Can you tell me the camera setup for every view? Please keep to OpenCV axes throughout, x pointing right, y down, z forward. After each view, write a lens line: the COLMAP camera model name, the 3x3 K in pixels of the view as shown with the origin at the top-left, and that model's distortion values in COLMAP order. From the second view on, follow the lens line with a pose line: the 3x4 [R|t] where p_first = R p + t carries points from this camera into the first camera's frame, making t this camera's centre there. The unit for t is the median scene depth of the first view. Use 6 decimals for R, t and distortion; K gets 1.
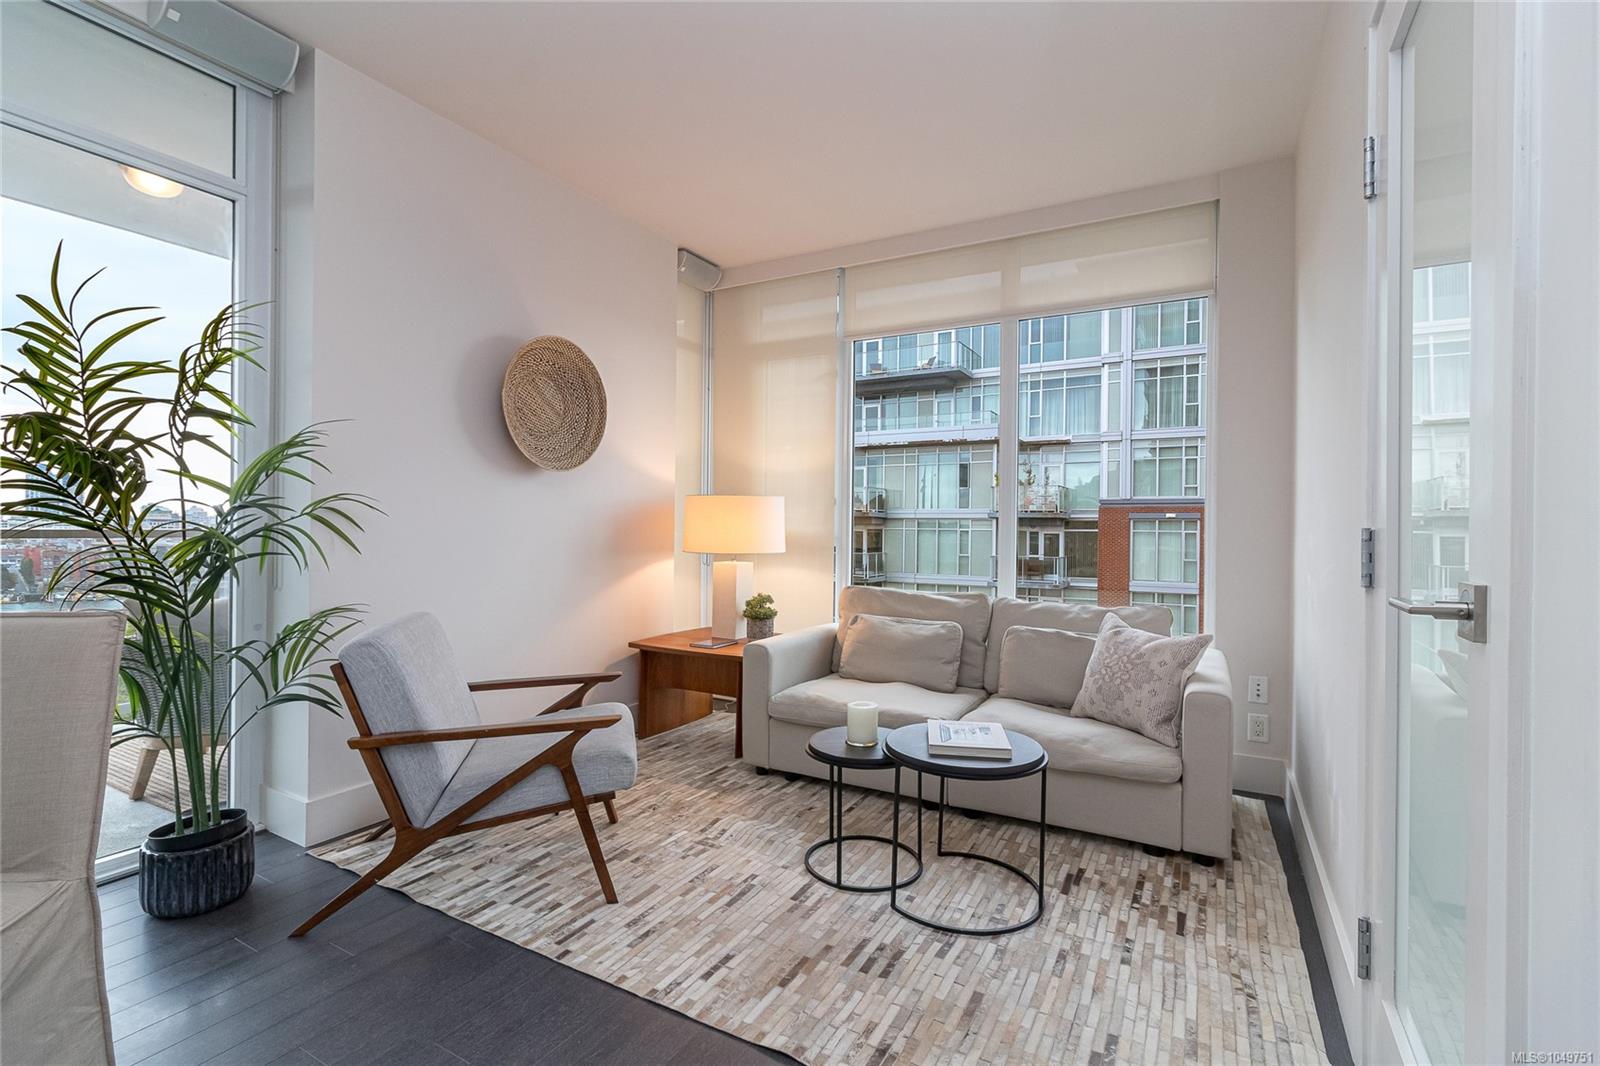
lens RADIAL K [[741.1, 0, 785.6], [0, 741.1, 537.2], [0, 0, 1]] dist [-0.002472, 0.000252]
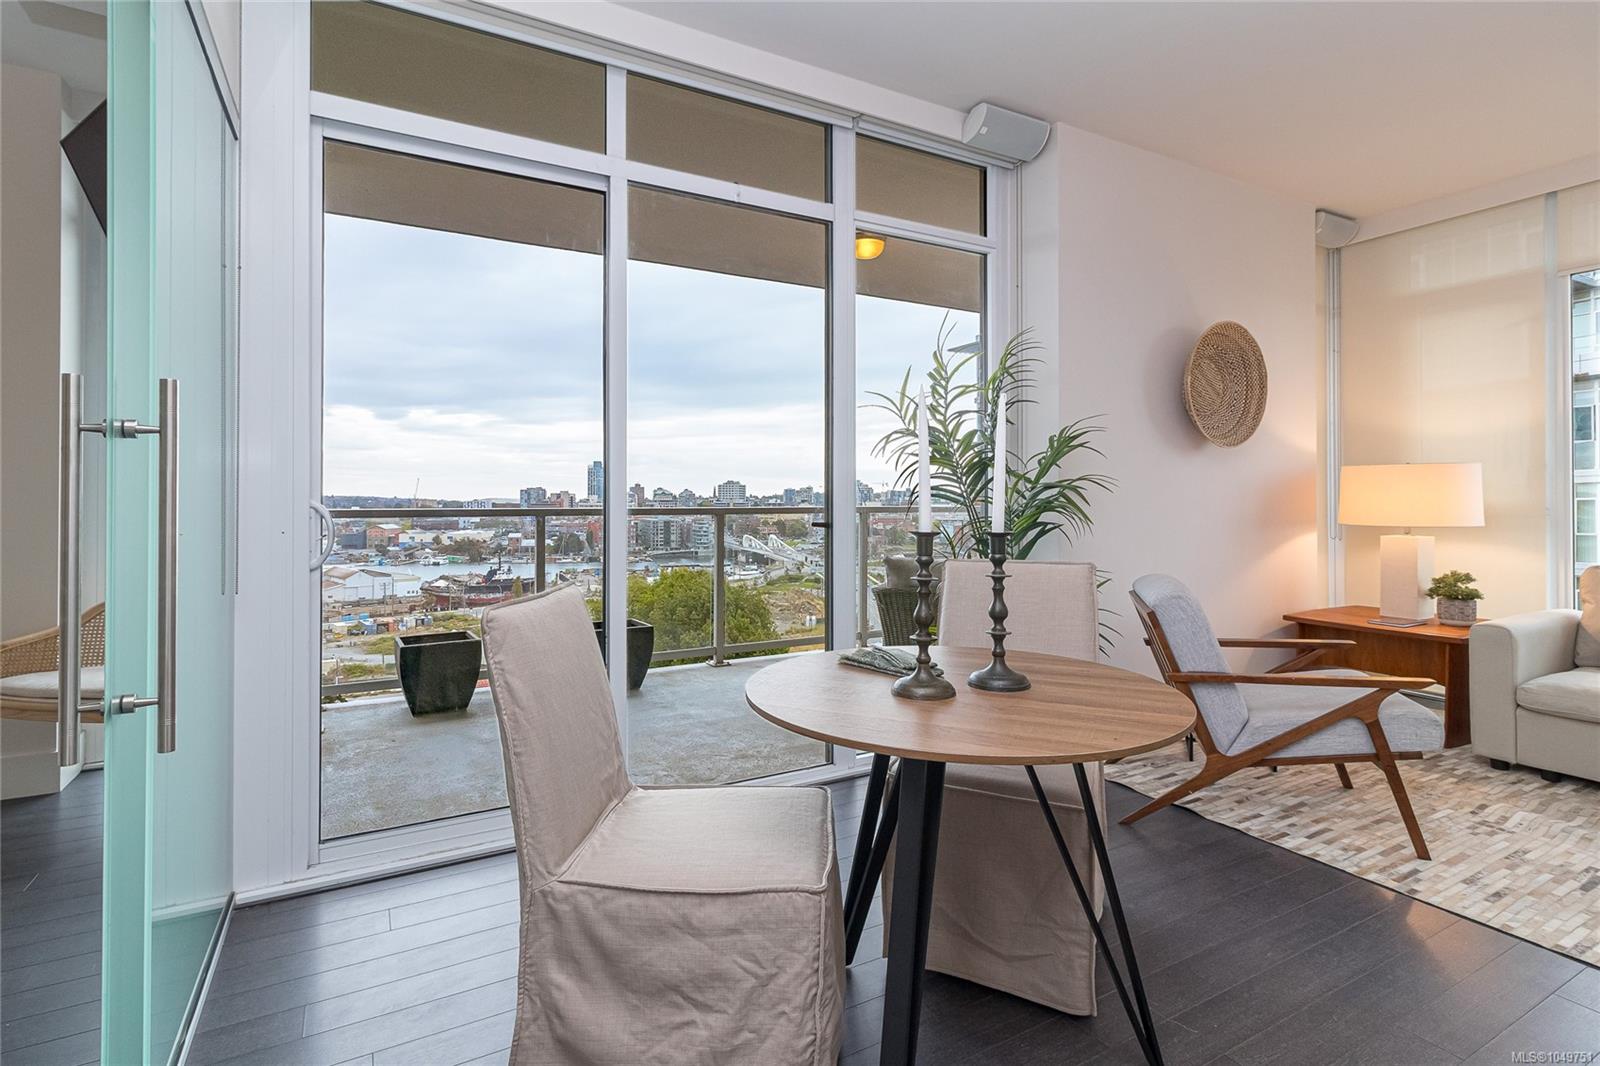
lens RADIAL K [[741.1, 0, 836.5], [0, 741.1, 500.5], [0, 0, 1]] dist [-0.002472, 0.000252]
pose [[0.846246, -0.014112, -0.532605, -0.301036], [0.006212, 0.999843, -0.016621, 0.000908], [0.532756, 0.010757, 0.846201, -0.265204]]
